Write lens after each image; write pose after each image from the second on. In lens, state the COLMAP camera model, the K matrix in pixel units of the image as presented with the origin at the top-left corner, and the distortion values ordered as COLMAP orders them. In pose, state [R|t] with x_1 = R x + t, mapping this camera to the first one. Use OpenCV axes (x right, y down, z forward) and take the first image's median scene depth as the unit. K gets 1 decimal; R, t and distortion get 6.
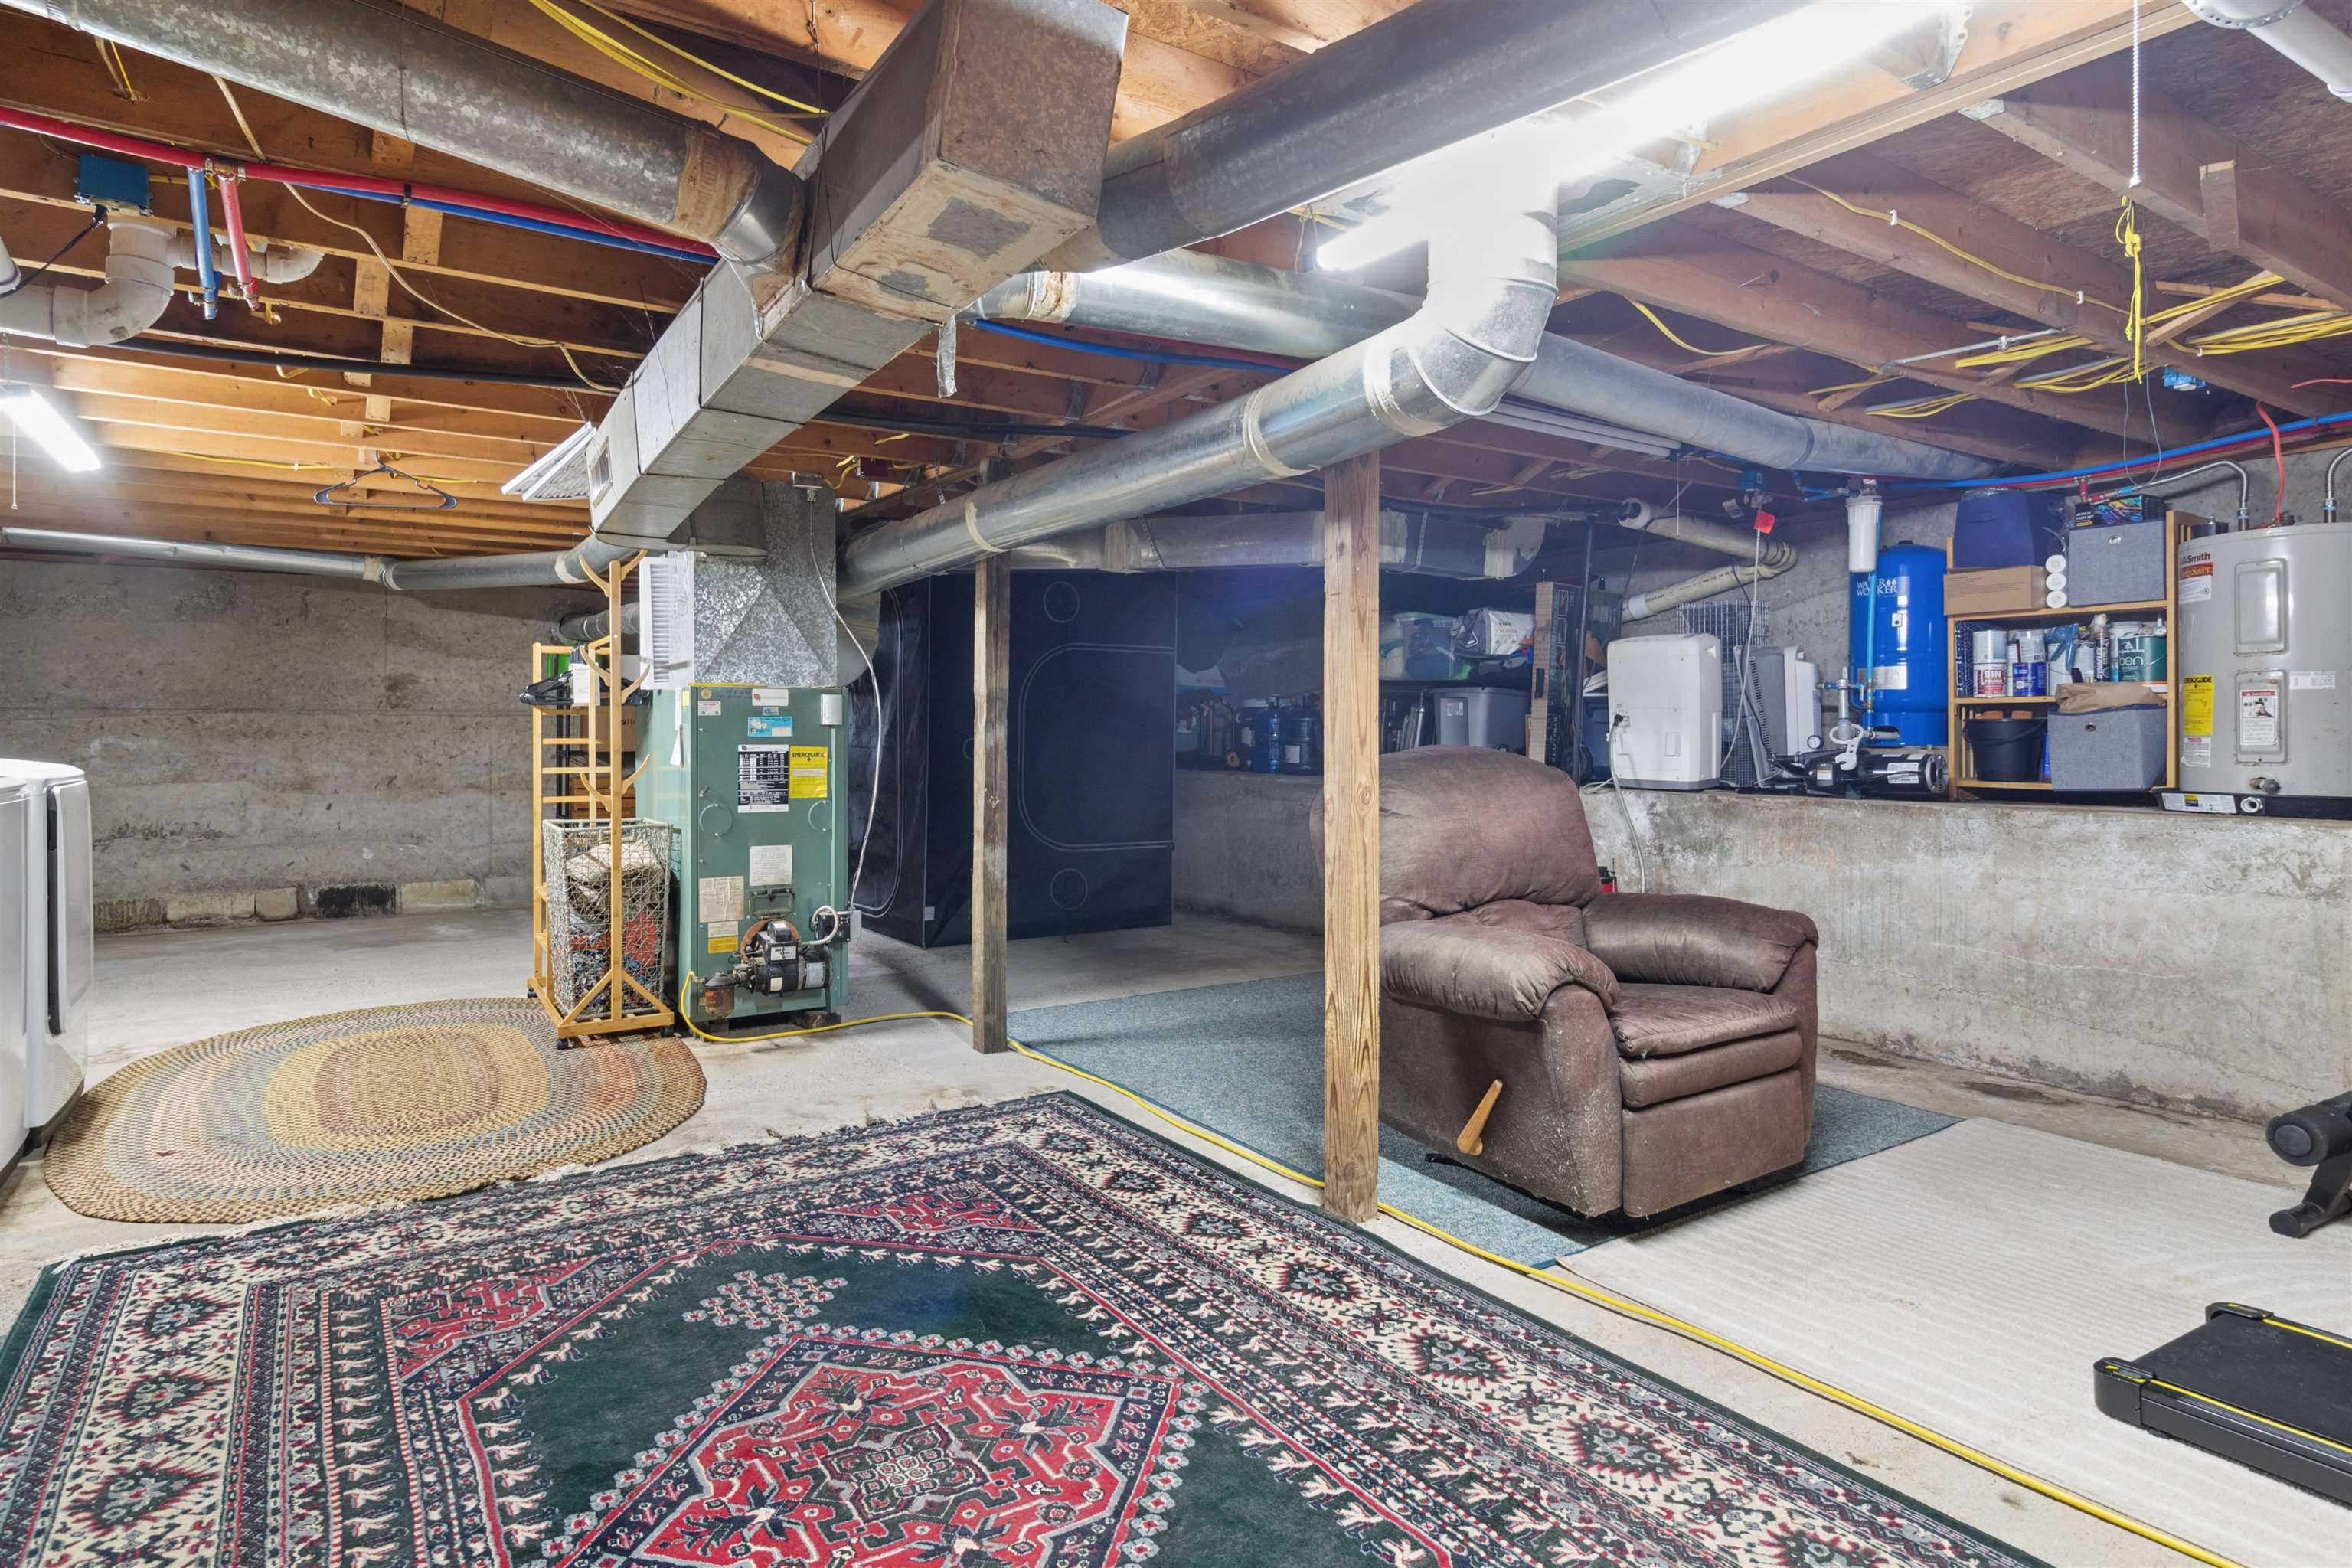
lens RADIAL K [[1265.0, 0, 1140.2], [0, 1265.0, 737.5], [0, 0, 1]] dist [0.003534, -0.000751]
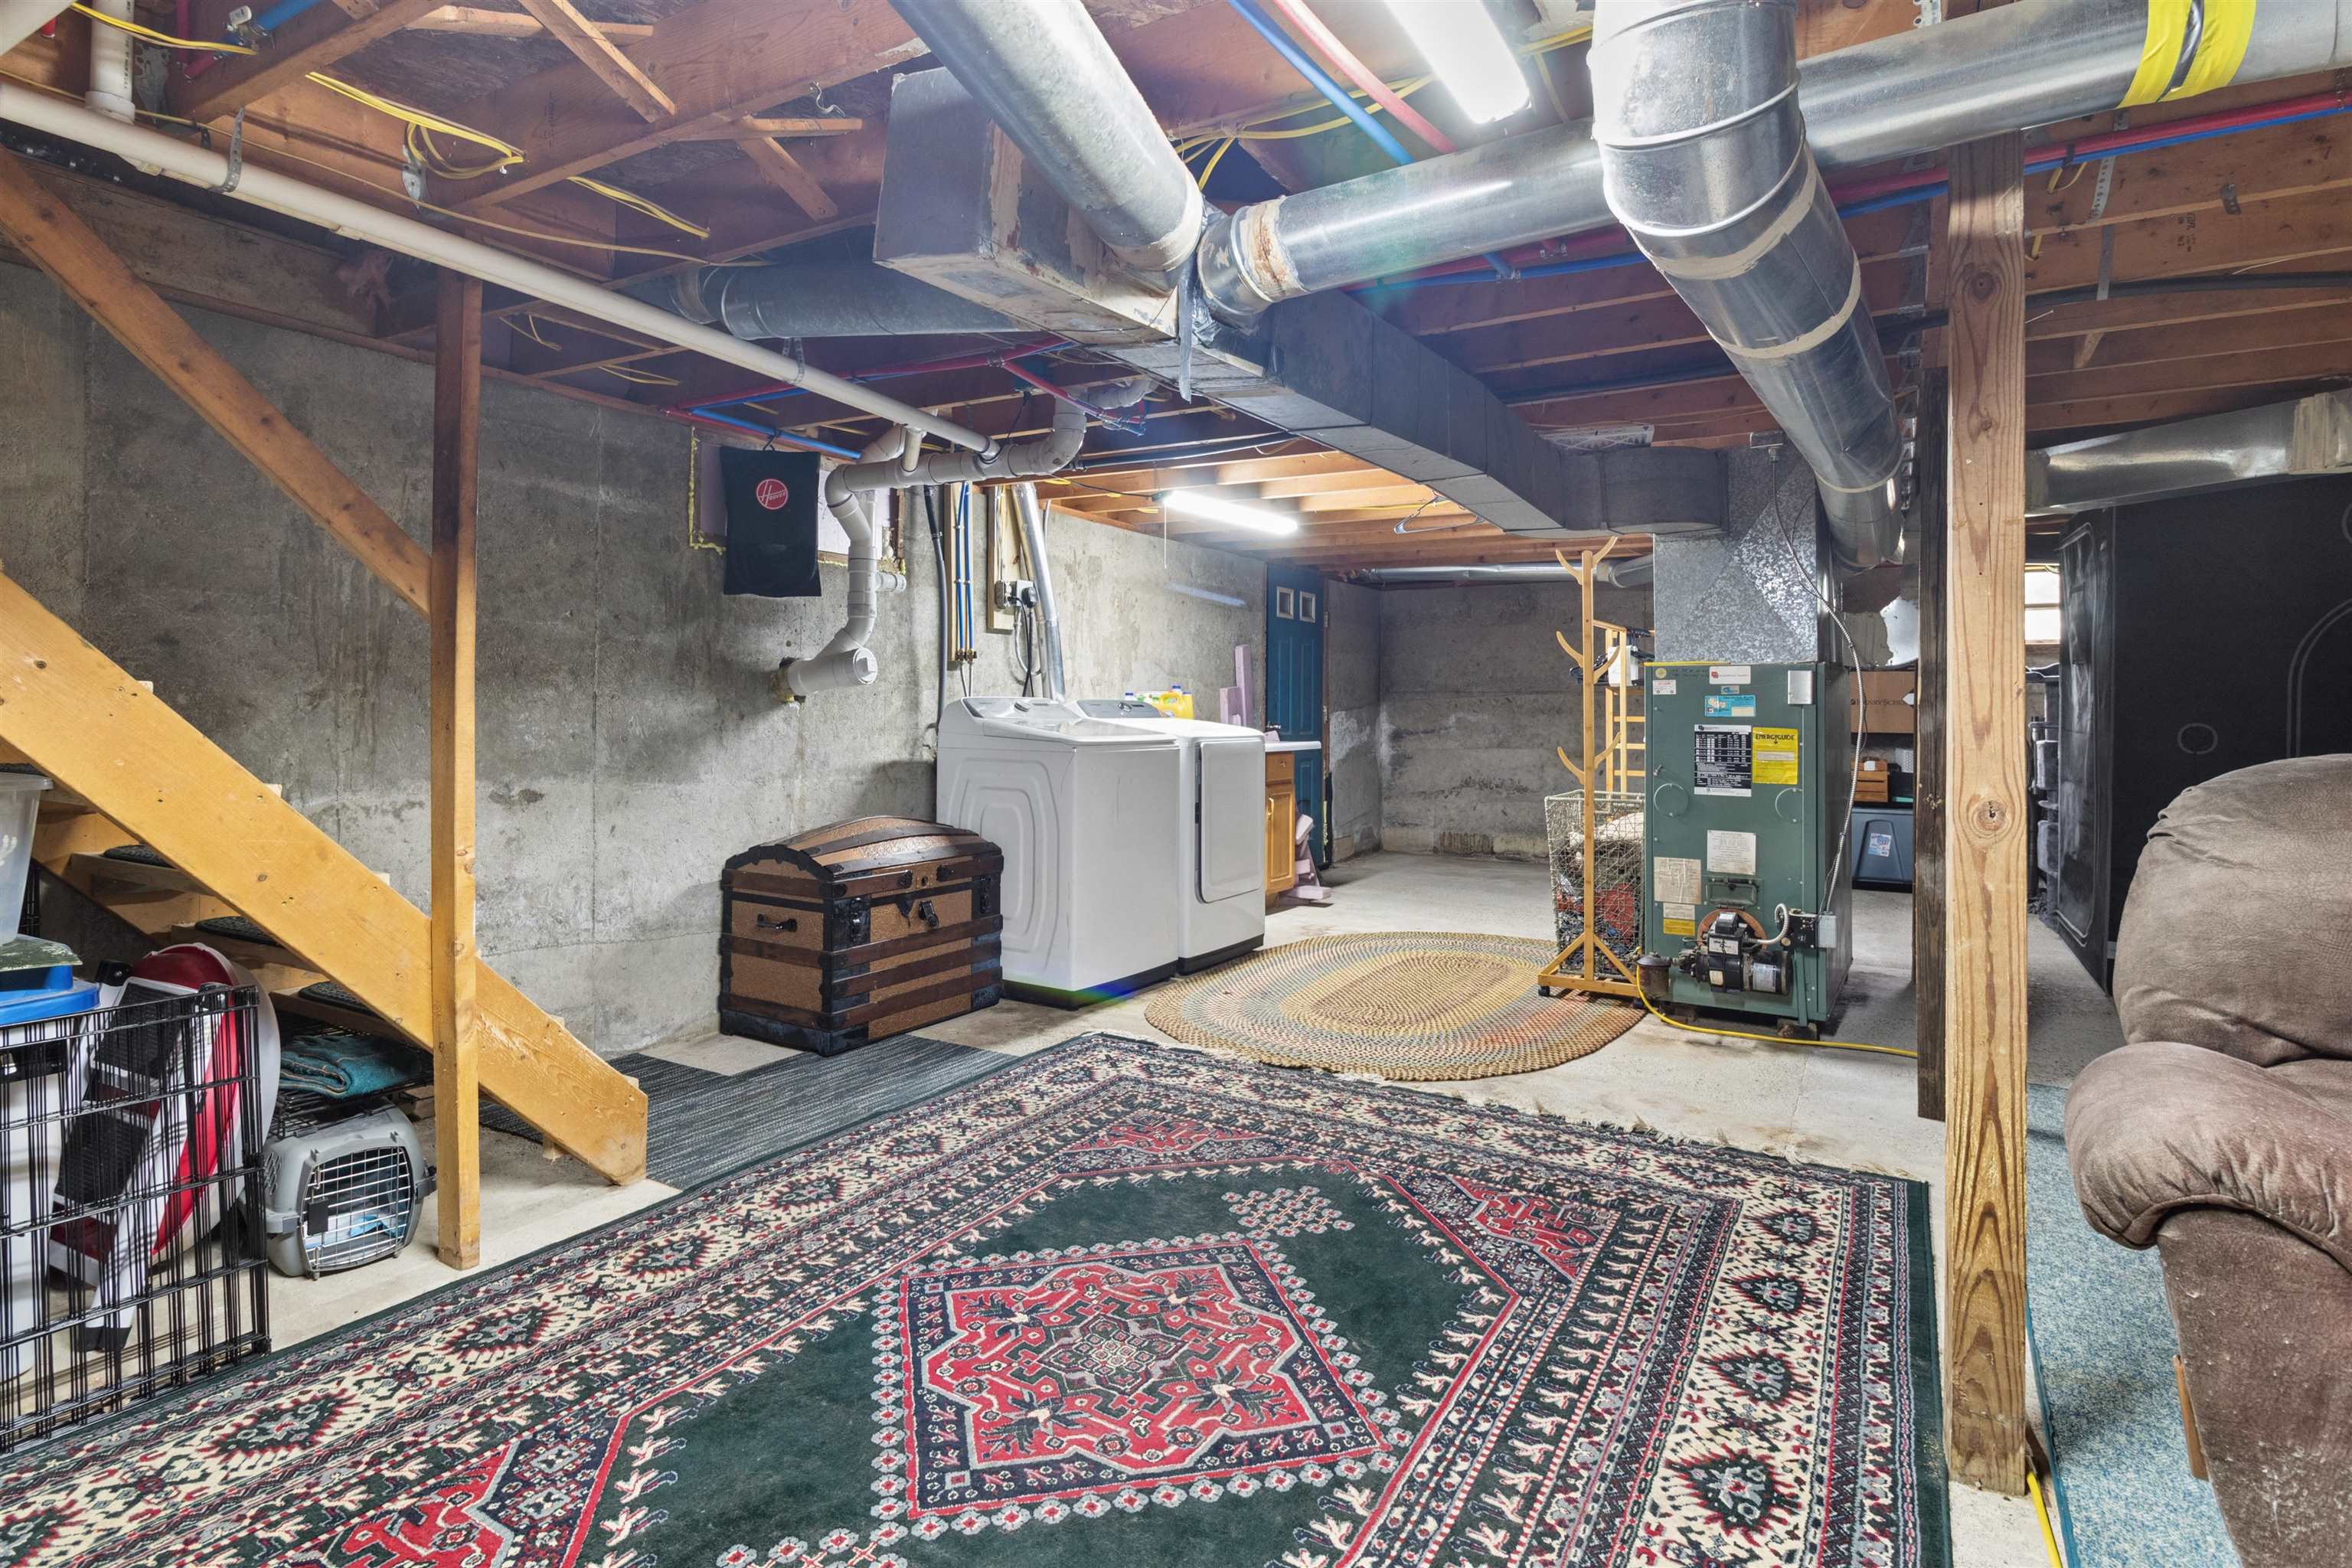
lens RADIAL K [[1223.2, 0, 1209.3], [0, 1223.2, 697.7], [0, 0, 1]] dist [0.001970, -0.000235]
pose [[0.447939, -0.002889, -0.894059, 0.543471], [-0.011815, 0.999888, -0.009151, -0.002751], [0.893986, 0.014662, 0.447855, 0.369628]]
